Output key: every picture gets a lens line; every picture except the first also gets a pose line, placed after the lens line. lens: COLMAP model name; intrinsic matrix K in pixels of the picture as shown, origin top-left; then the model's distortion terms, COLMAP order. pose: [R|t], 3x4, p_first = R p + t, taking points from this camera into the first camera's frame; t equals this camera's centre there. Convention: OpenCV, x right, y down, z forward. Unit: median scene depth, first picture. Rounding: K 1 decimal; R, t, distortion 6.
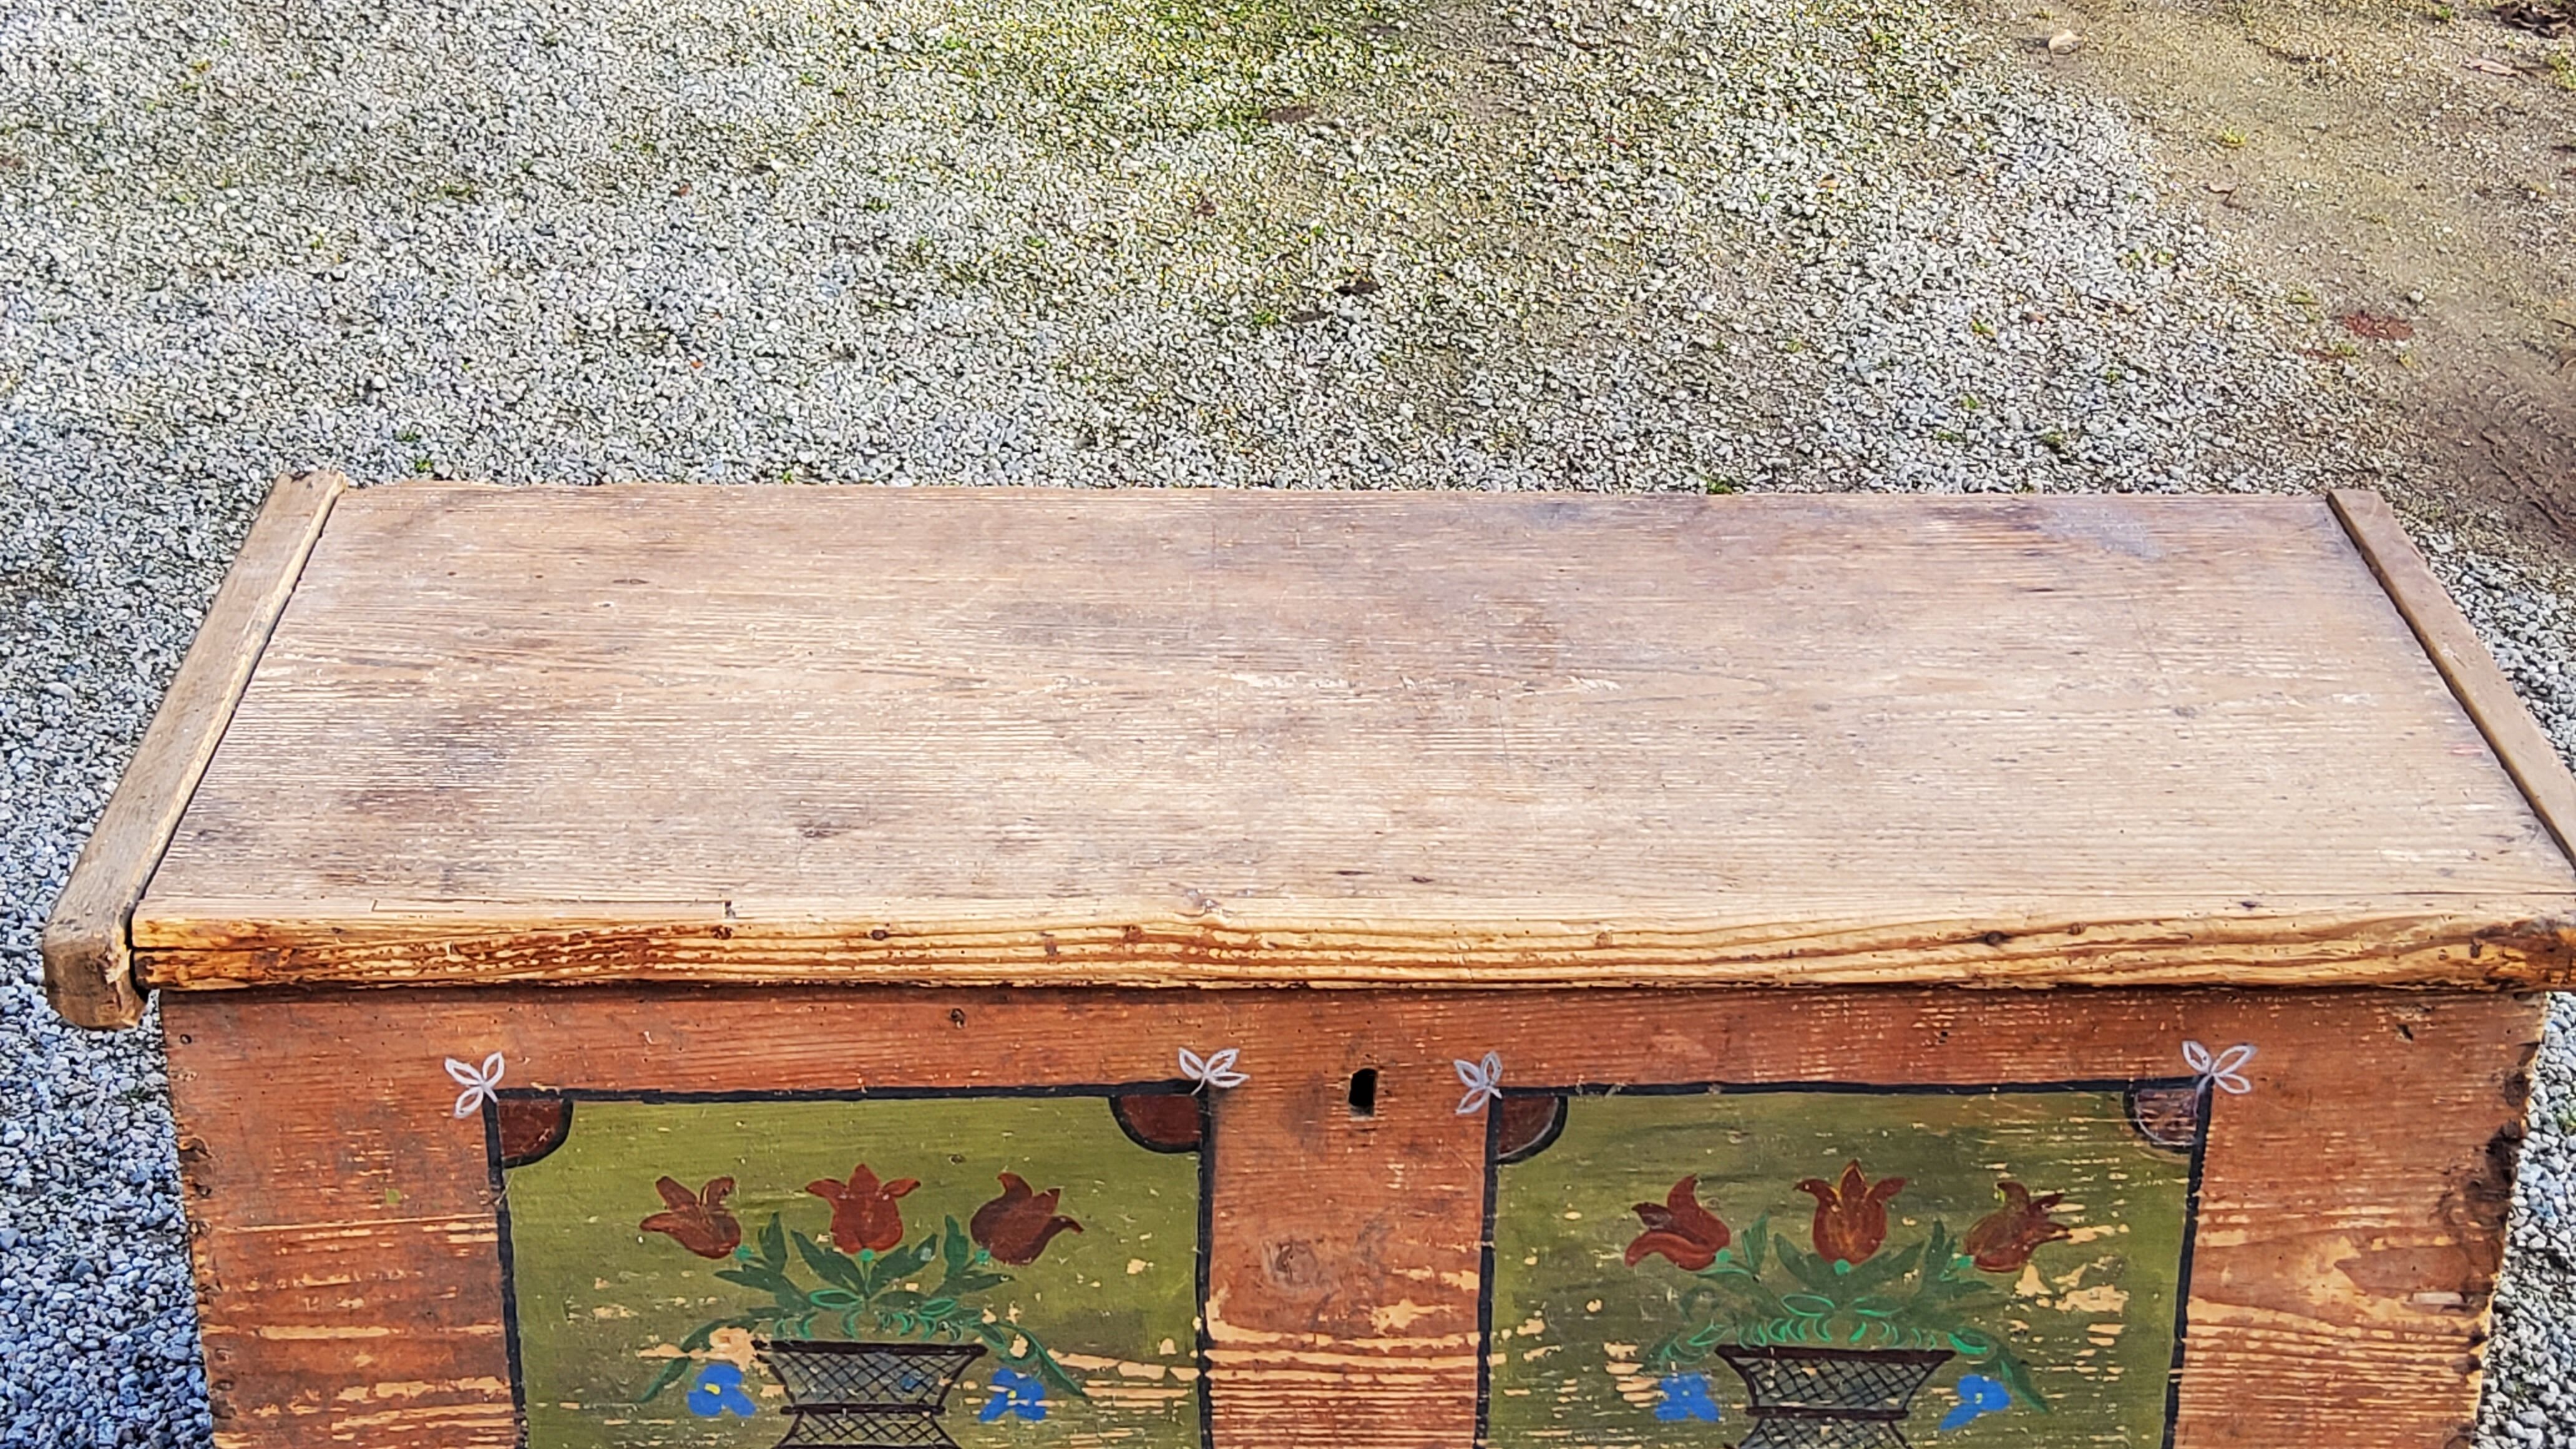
lens RADIAL K [[3764.1, 0, 1264.0], [0, 3764.1, 679.6], [0, 0, 1]] dist [0.121798, 0.000000]
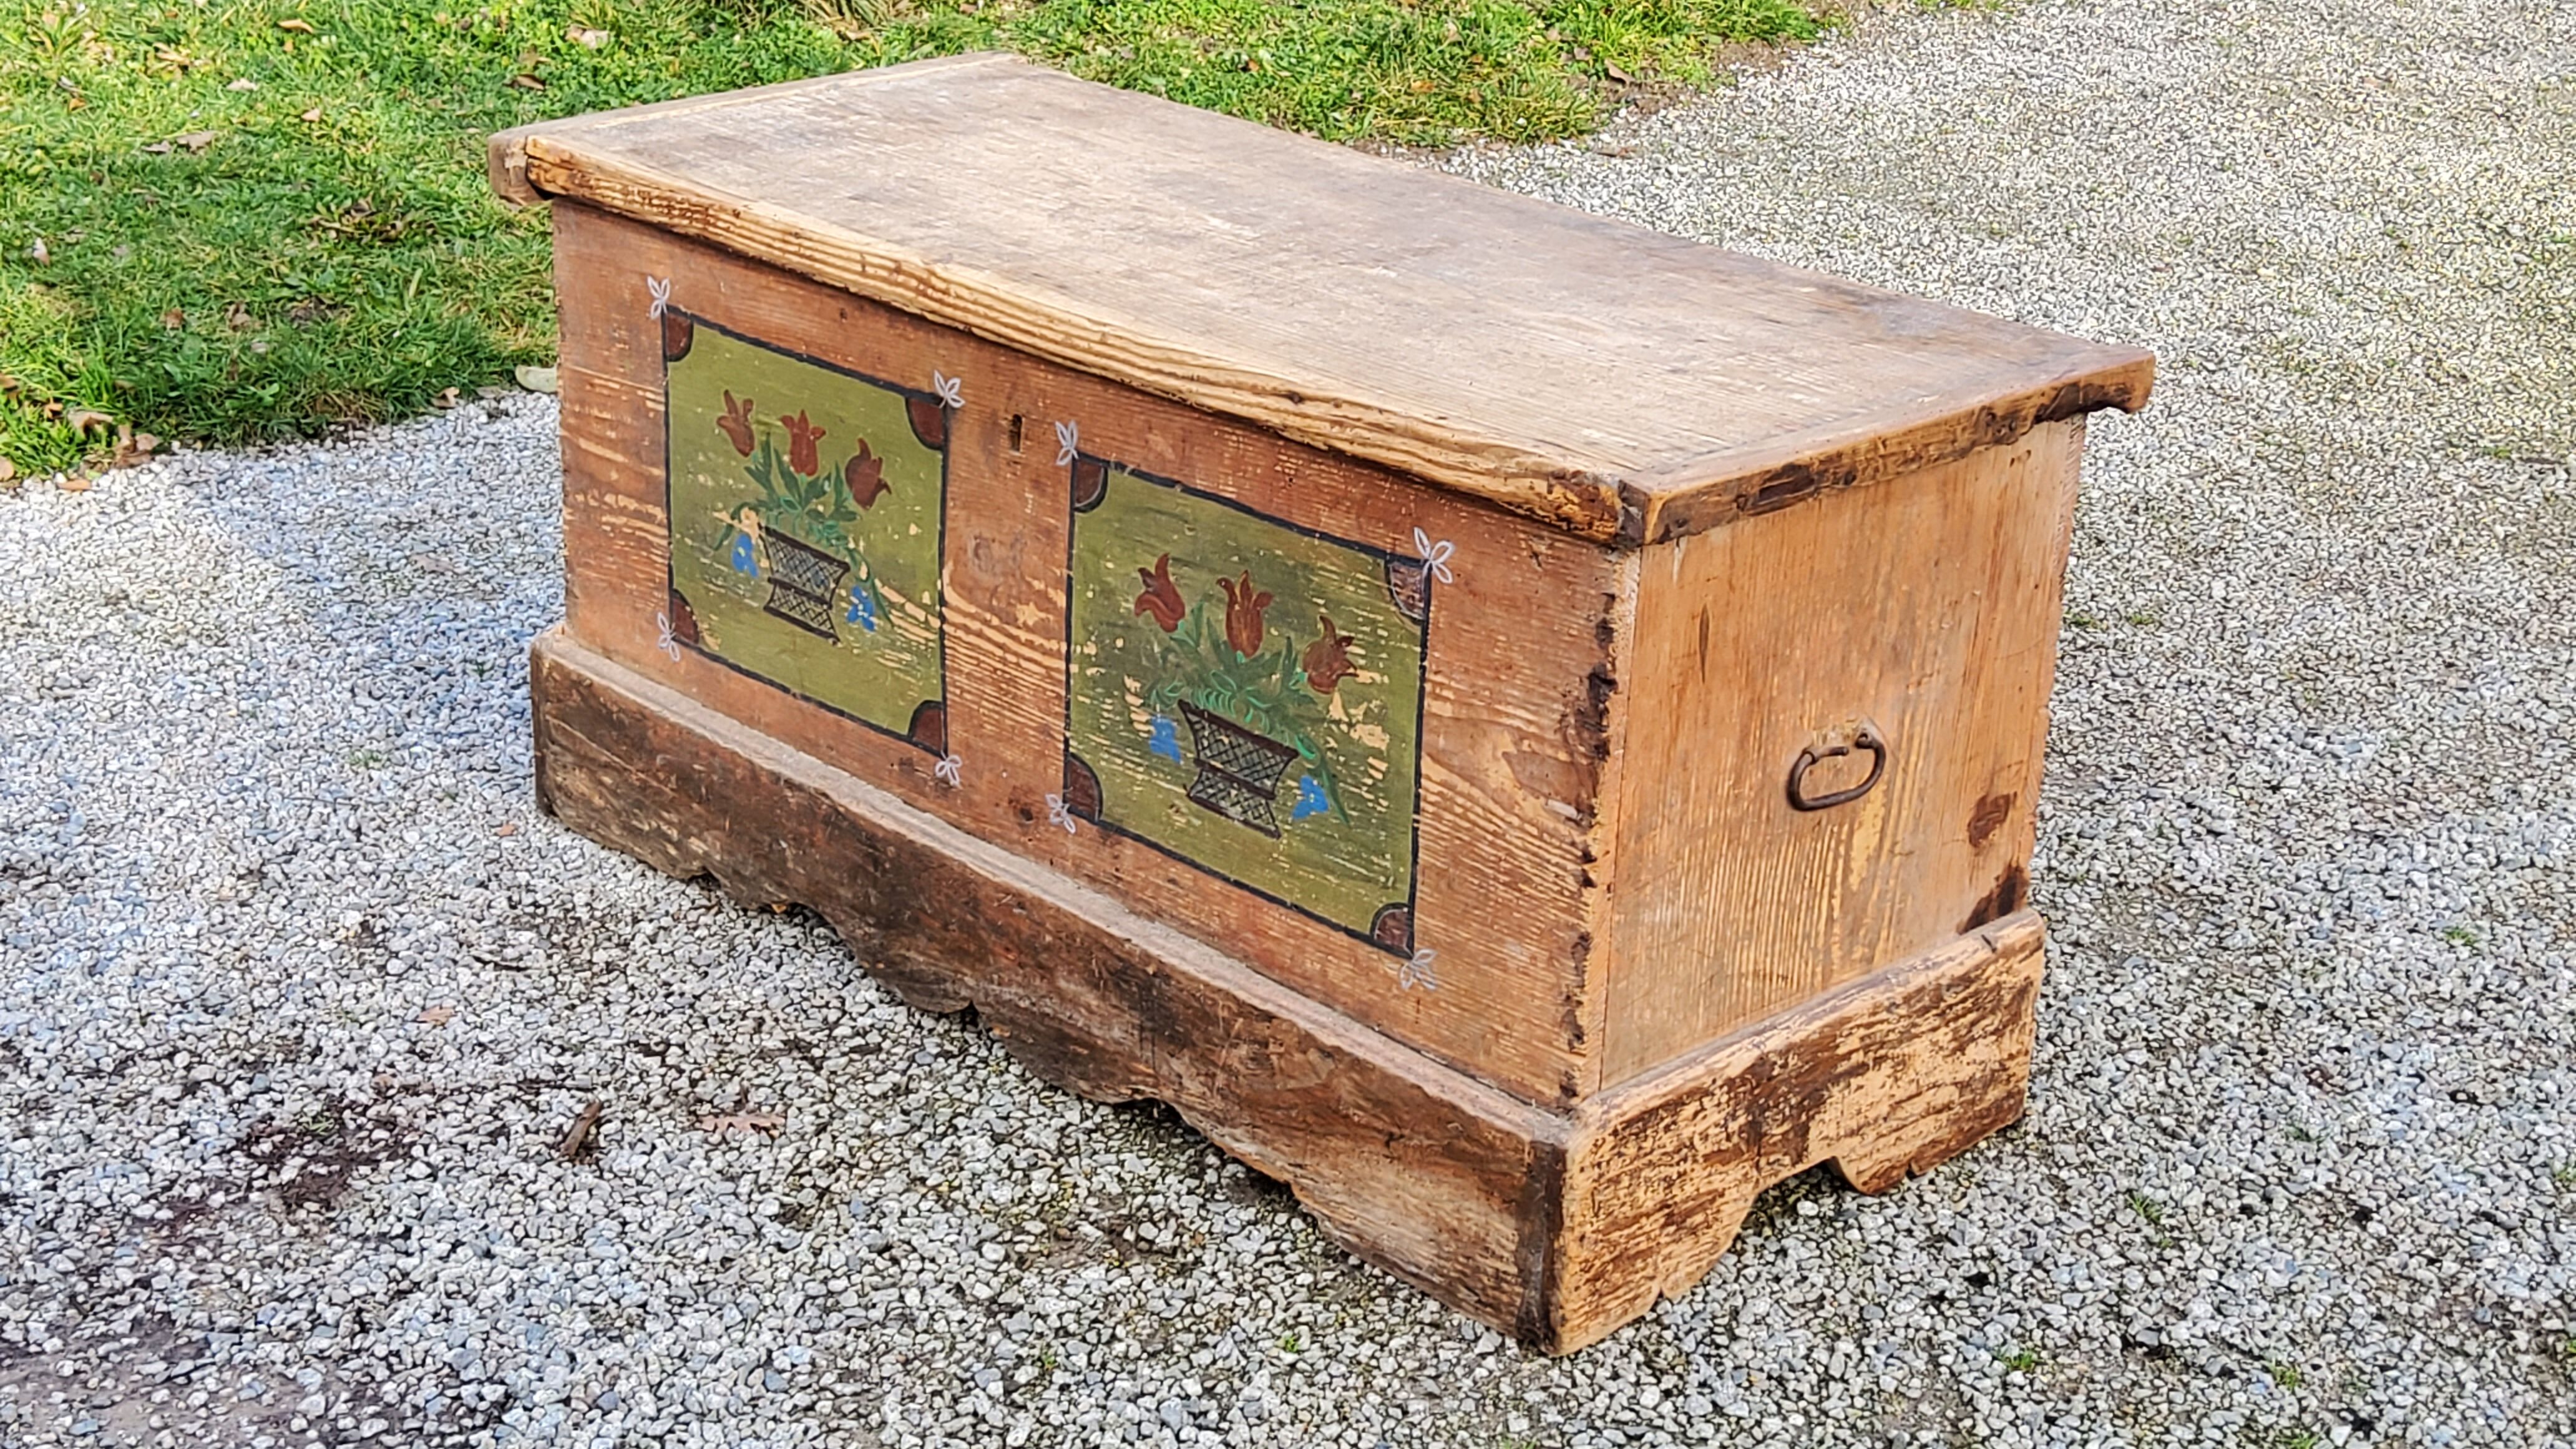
lens RADIAL K [[3764.1, 0, 1271.1], [0, 3764.1, 700.8], [0, 0, 1]] dist [0.121798, 0.000000]
pose [[0.683223, 0.273463, -0.677070, 1.066405], [-0.348948, 0.936775, 0.026237, 0.130004], [0.641437, 0.218337, 0.735450, 0.024722]]
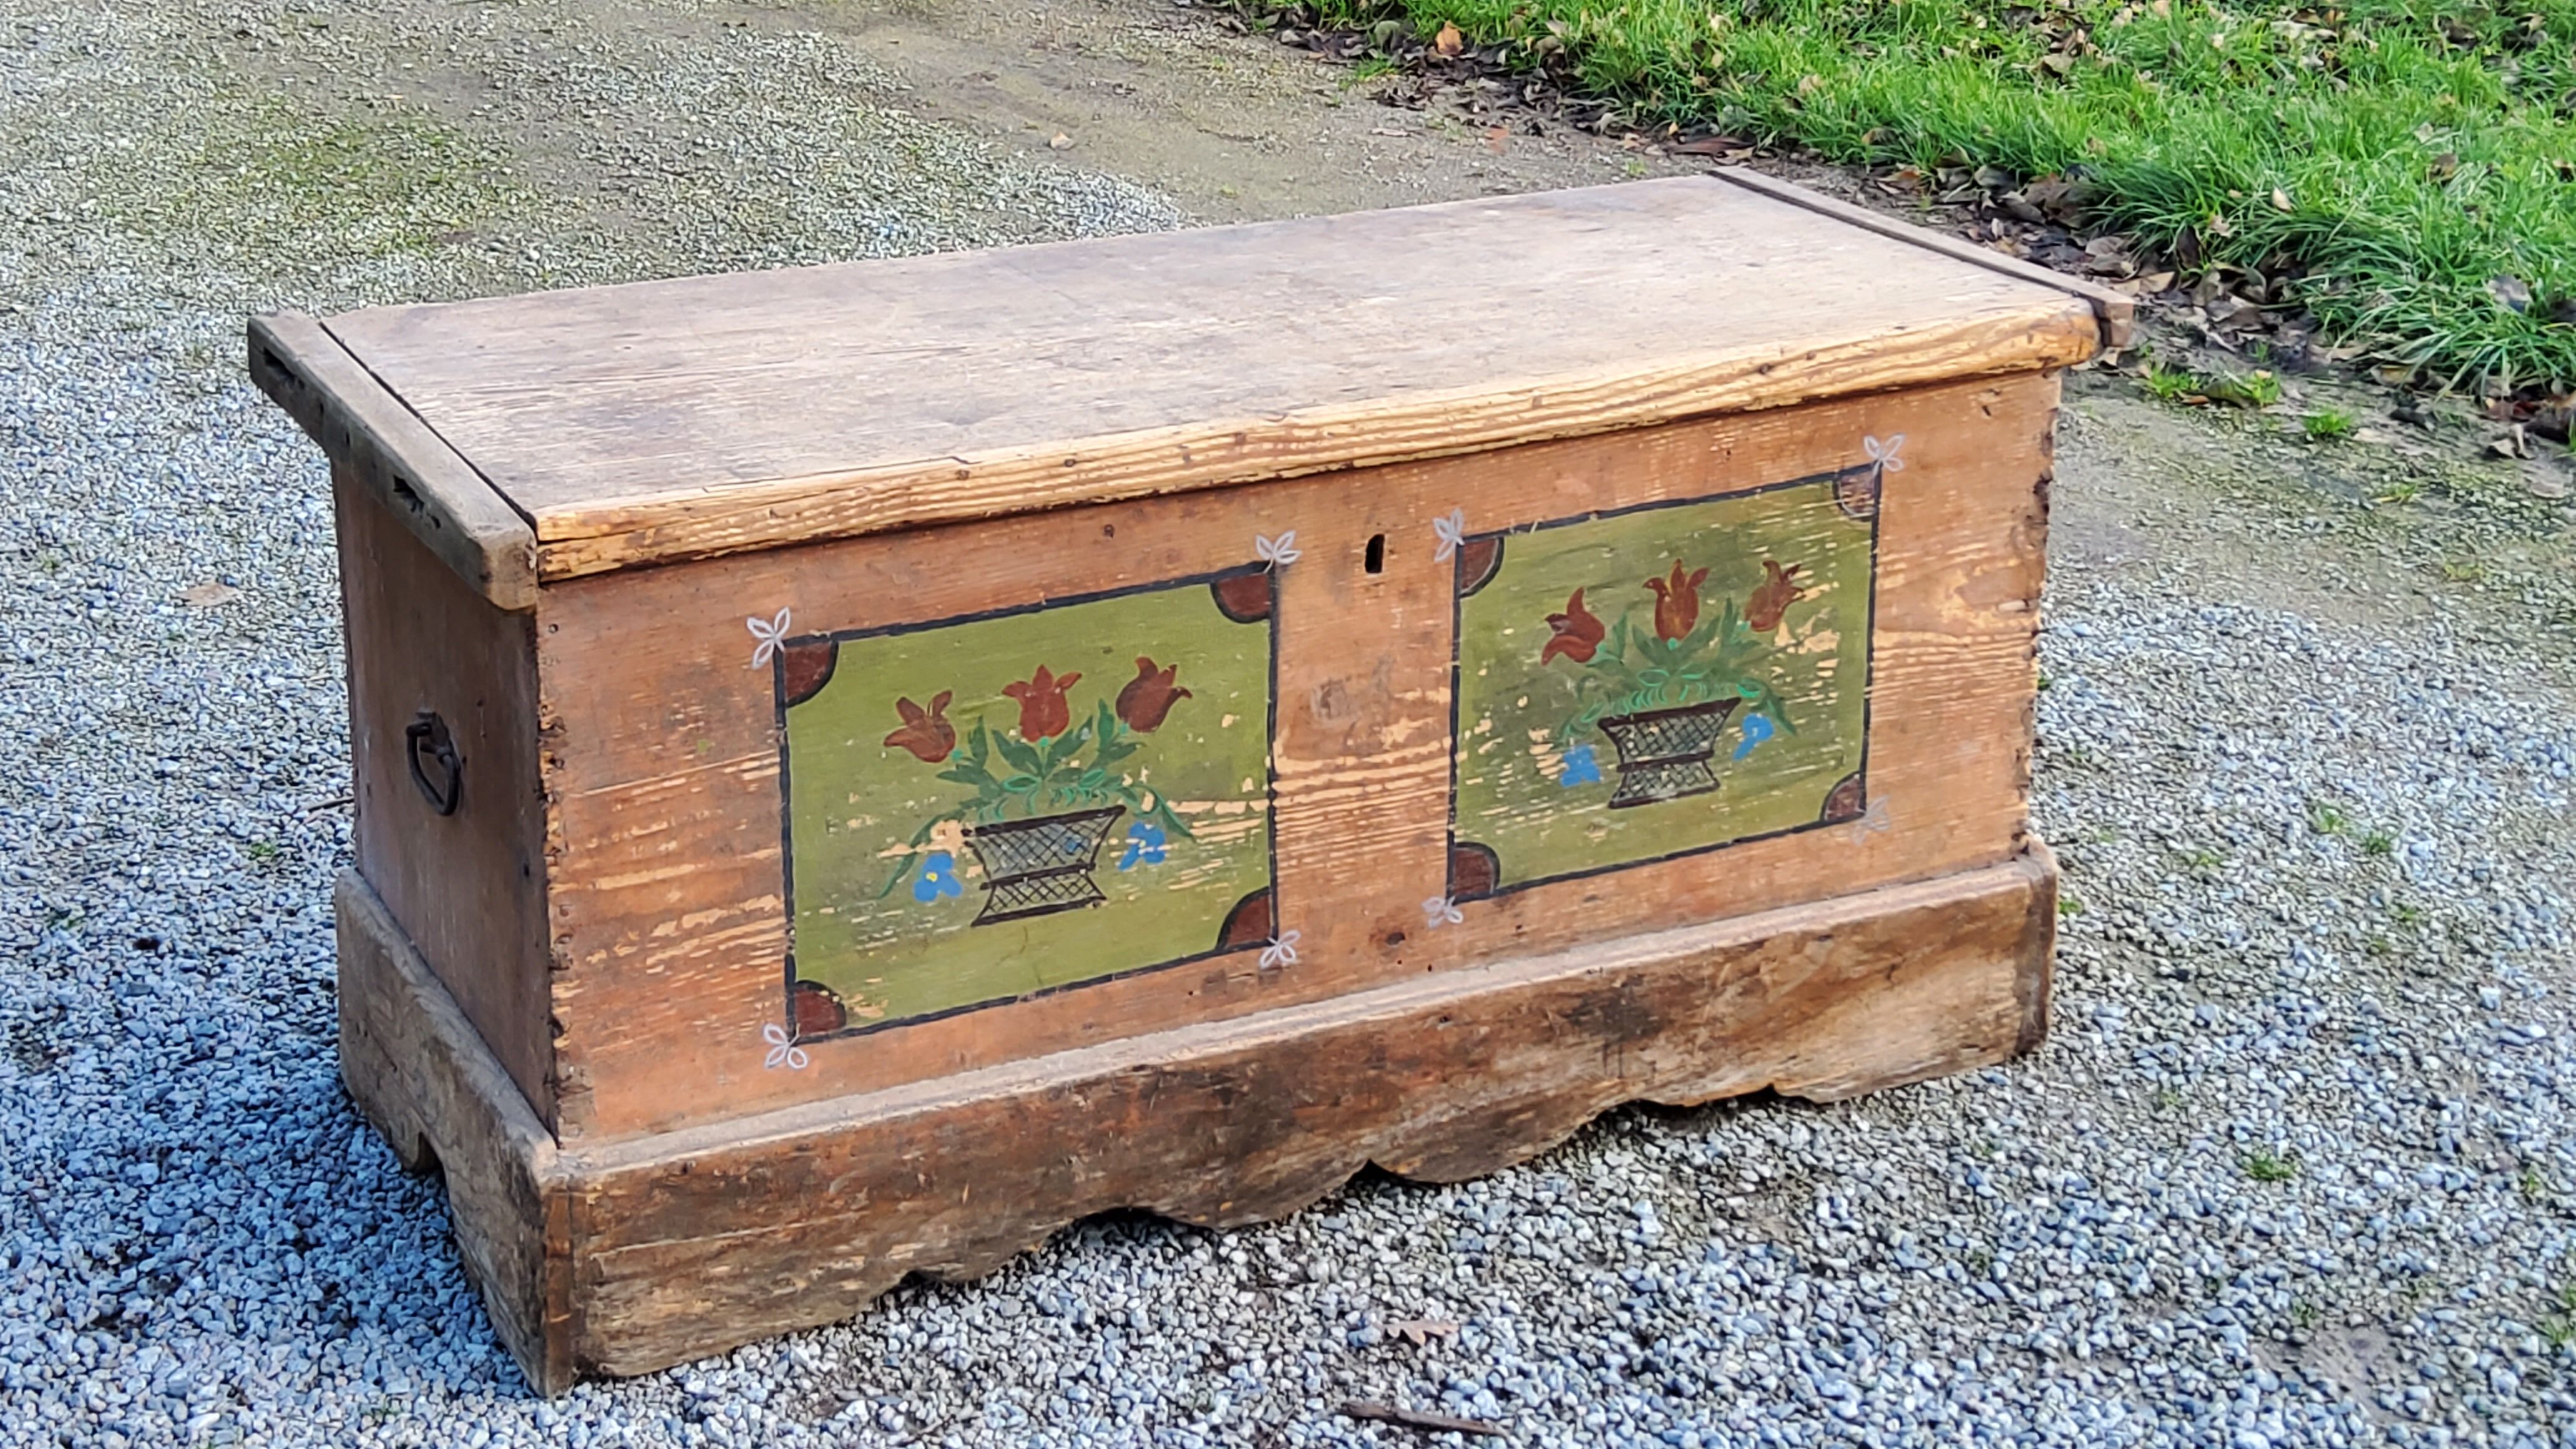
lens RADIAL K [[3764.1, 0, 1219.0], [0, 3764.1, 671.8], [0, 0, 1]] dist [0.121798, 0.000000]
pose [[0.896827, -0.149079, 0.416505, -0.586144], [0.195490, 0.978145, -0.070828, 0.231050], [-0.396843, 0.144943, 0.906370, -0.209079]]
